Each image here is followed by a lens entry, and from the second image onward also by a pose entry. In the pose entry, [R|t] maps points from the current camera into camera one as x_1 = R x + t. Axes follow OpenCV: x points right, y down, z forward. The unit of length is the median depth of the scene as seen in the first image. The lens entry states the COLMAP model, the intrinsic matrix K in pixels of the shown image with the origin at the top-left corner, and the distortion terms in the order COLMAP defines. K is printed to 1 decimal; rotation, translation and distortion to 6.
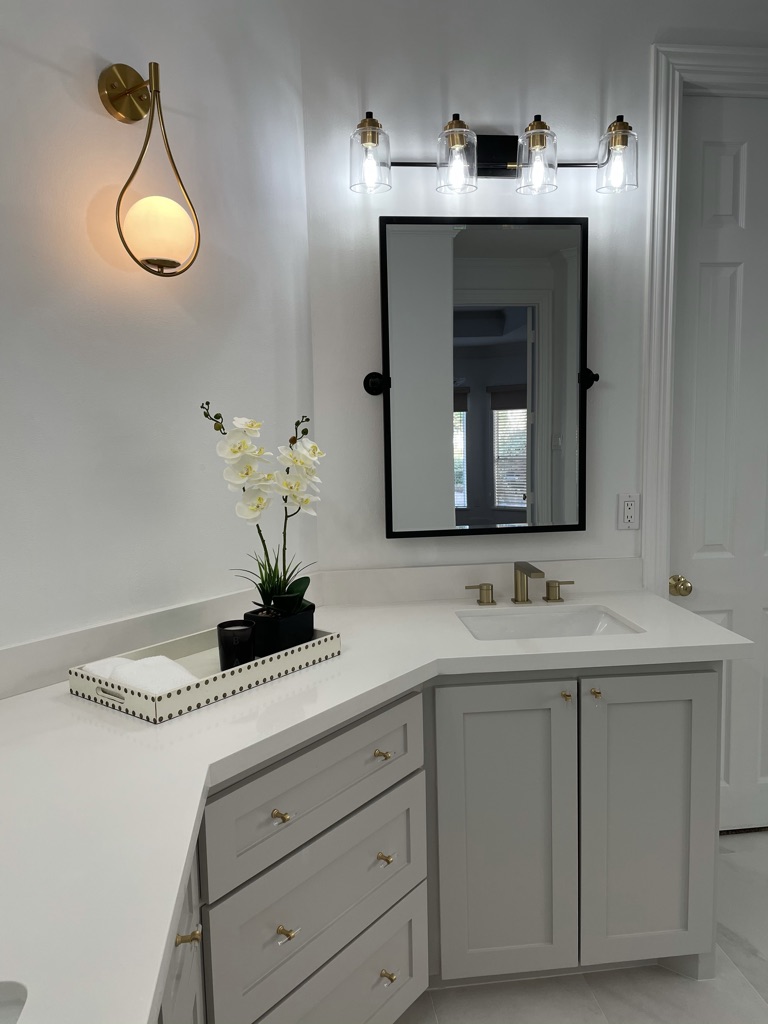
lens RADIAL K [[767.9, 0, 385.9], [0, 767.9, 508.6], [0, 0, 1]] dist [0.088652, -0.117517]
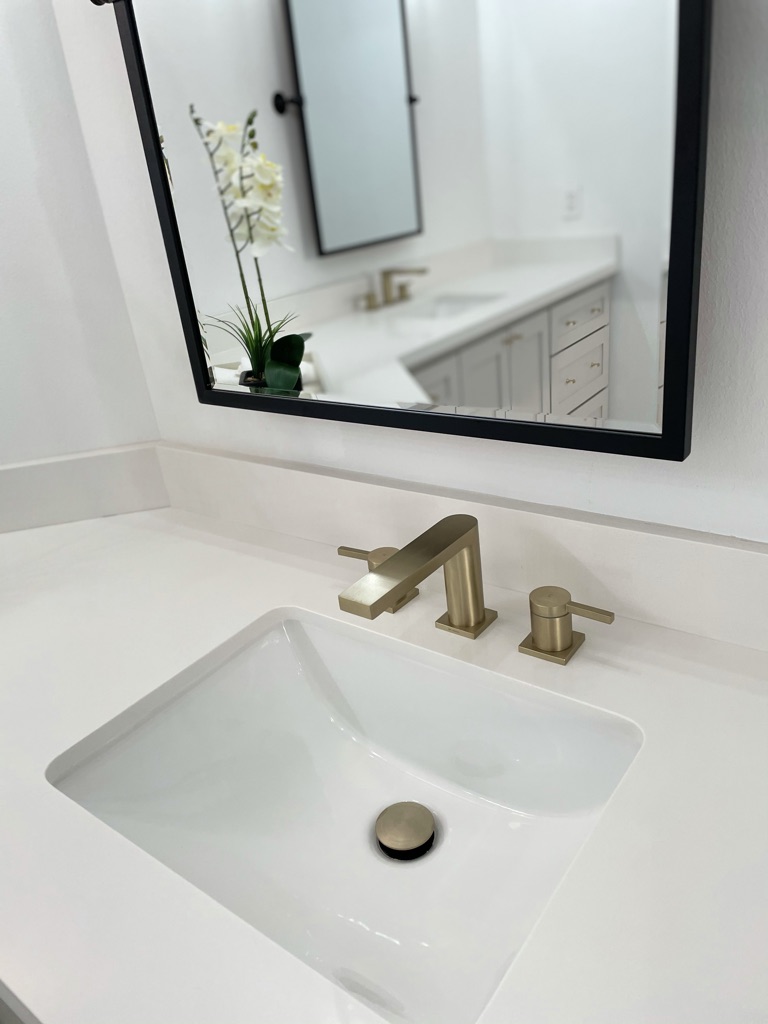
lens RADIAL K [[767.9, 0, 387.7], [0, 767.9, 506.9], [0, 0, 1]] dist [0.088652, -0.117517]
pose [[0.728468, 0.225551, -0.646886, 0.402548], [0.024459, 0.935084, 0.353581, -0.062311], [0.684644, -0.273395, 0.675662, 0.814227]]
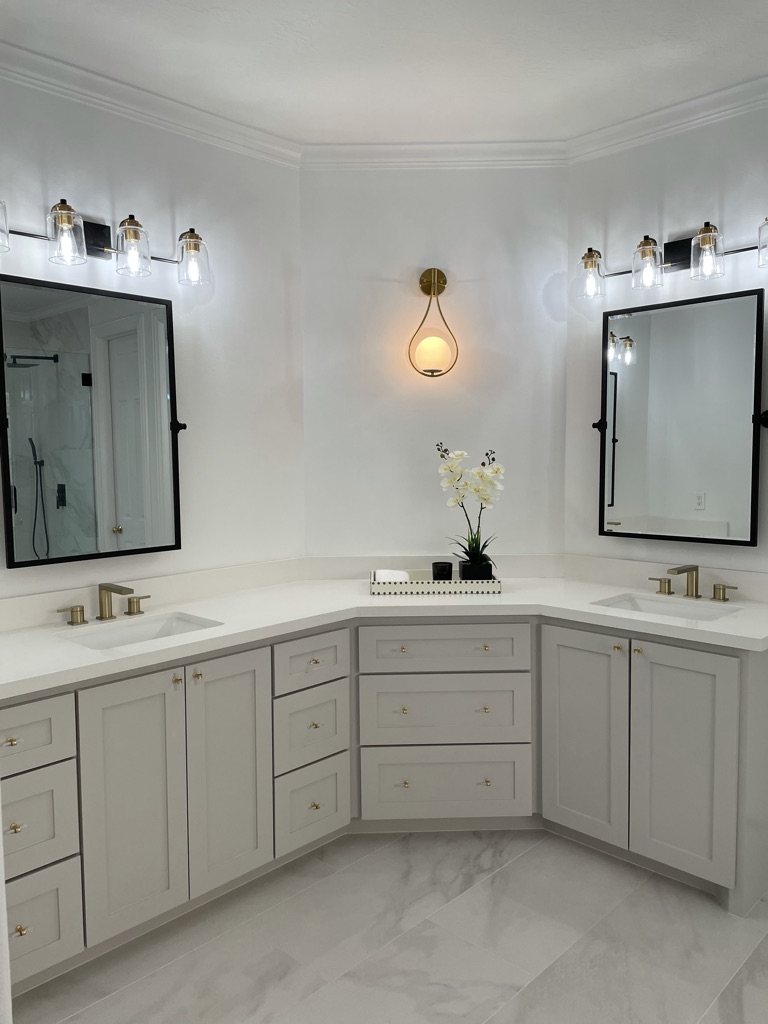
lens RADIAL K [[767.9, 0, 383.0], [0, 767.9, 508.6], [0, 0, 1]] dist [0.088652, -0.117517]
pose [[0.625289, 0.070830, -0.777172, 0.910786], [-0.089234, 0.995830, 0.018964, -0.001417], [0.775275, 0.057492, 0.629002, -0.215458]]
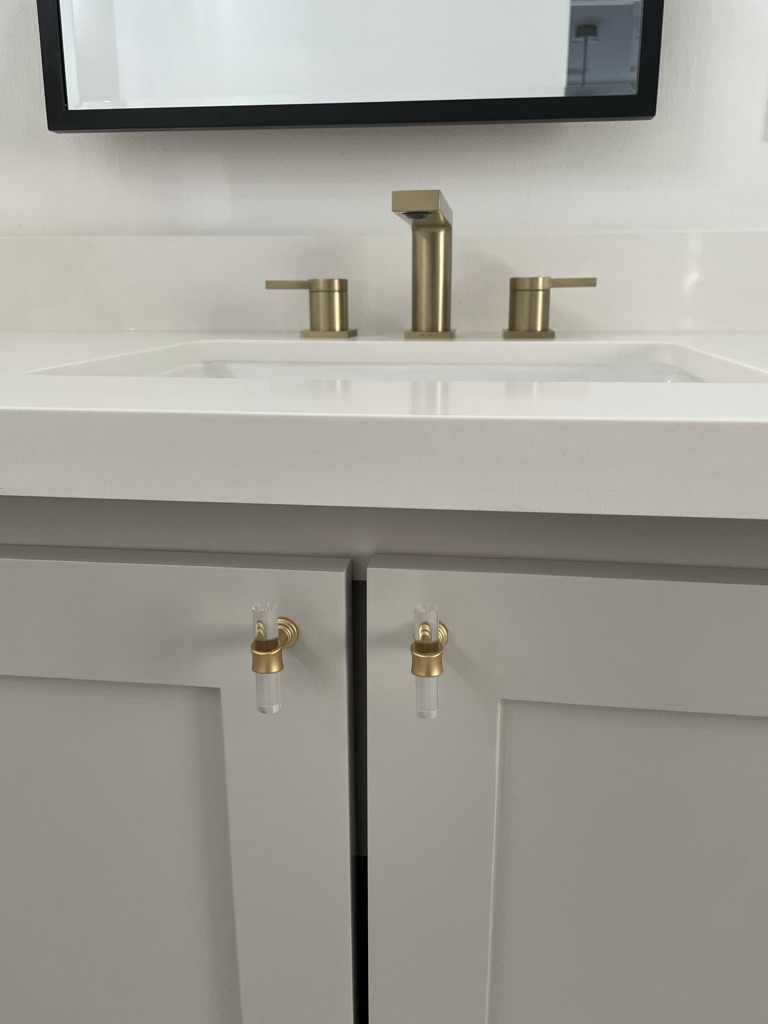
lens RADIAL K [[767.9, 0, 387.3], [0, 767.9, 505.9], [0, 0, 1]] dist [0.088652, -0.117517]
pose [[0.973124, 0.081798, -0.215265, 0.259027], [-0.044296, 0.983820, 0.173598, 0.149073], [0.225982, -0.159397, 0.961002, 0.710915]]
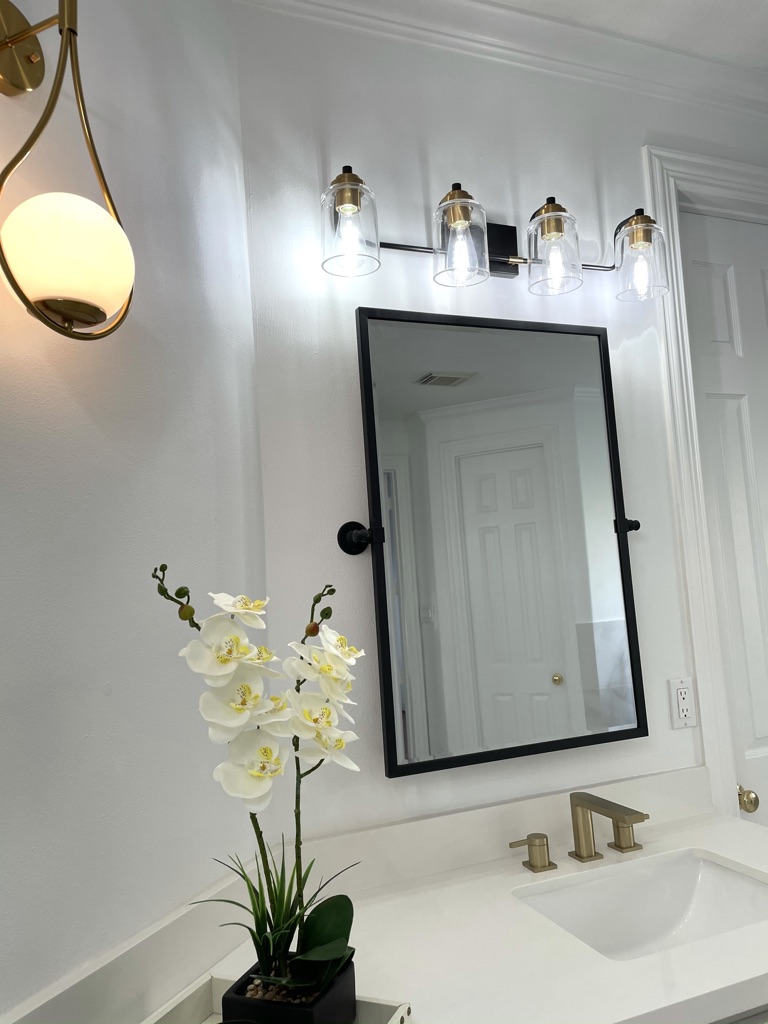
lens RADIAL K [[767.9, 0, 387.0], [0, 767.9, 516.2], [0, 0, 1]] dist [0.088652, -0.117517]
pose [[0.963306, -0.015094, 0.267981, -0.179936], [0.072856, 0.975637, -0.206940, -0.042340], [-0.258328, 0.218870, 0.940937, 0.378398]]
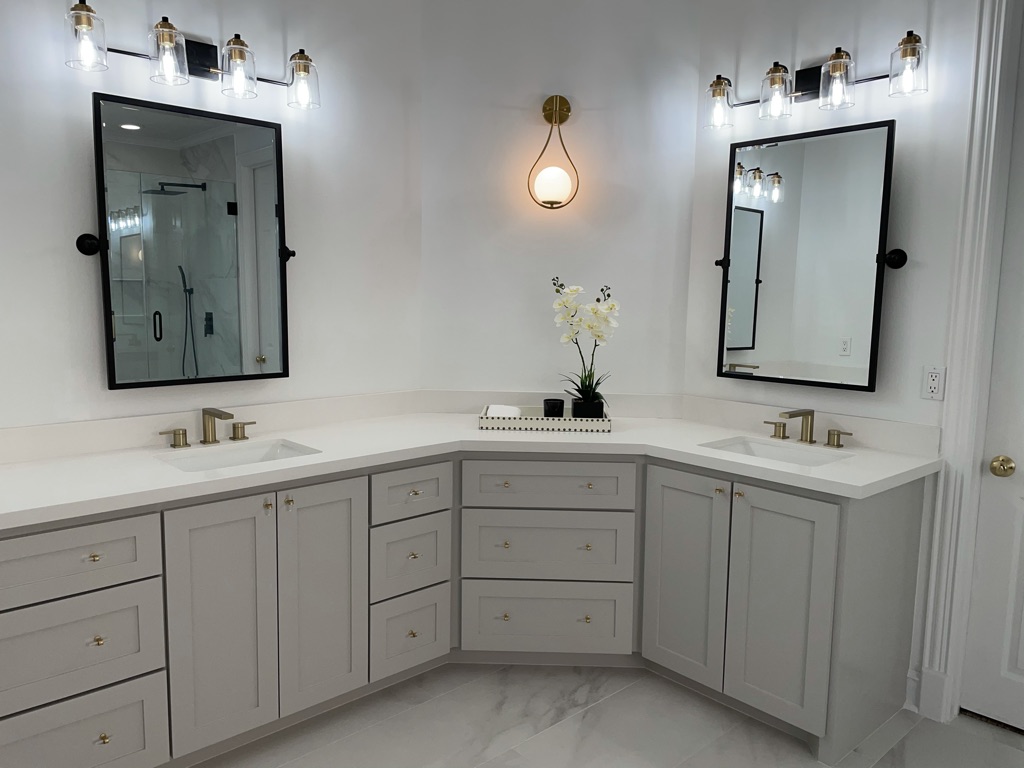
lens RADIAL K [[767.9, 0, 508.0], [0, 767.9, 385.8], [0, 0, 1]] dist [0.088652, -0.117517]
pose [[0.580880, 0.127944, -0.803871, 0.959192], [-0.116636, 0.990462, 0.073360, -0.002540], [0.805590, 0.051147, 0.590262, -0.123825]]
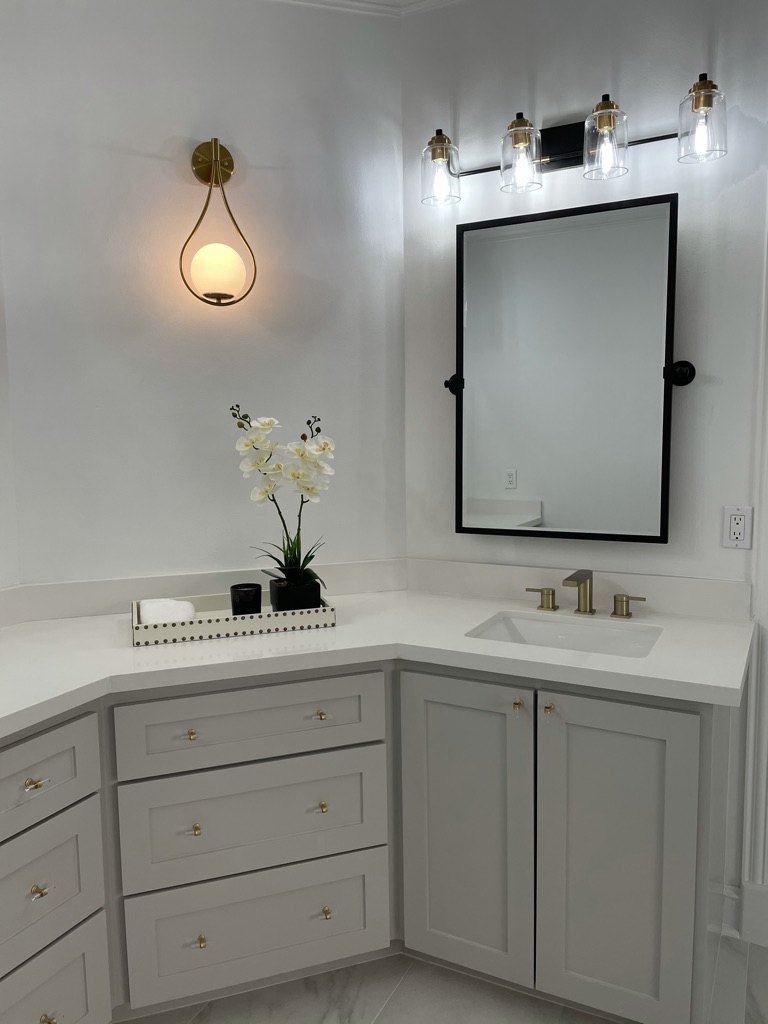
lens RADIAL K [[767.9, 0, 384.3], [0, 767.9, 510.2], [0, 0, 1]] dist [0.088652, -0.117517]
pose [[0.830709, 0.068537, -0.552472, 0.529903], [-0.065091, 0.997544, 0.025878, -0.013368], [0.552888, 0.014464, 0.833130, 0.080133]]
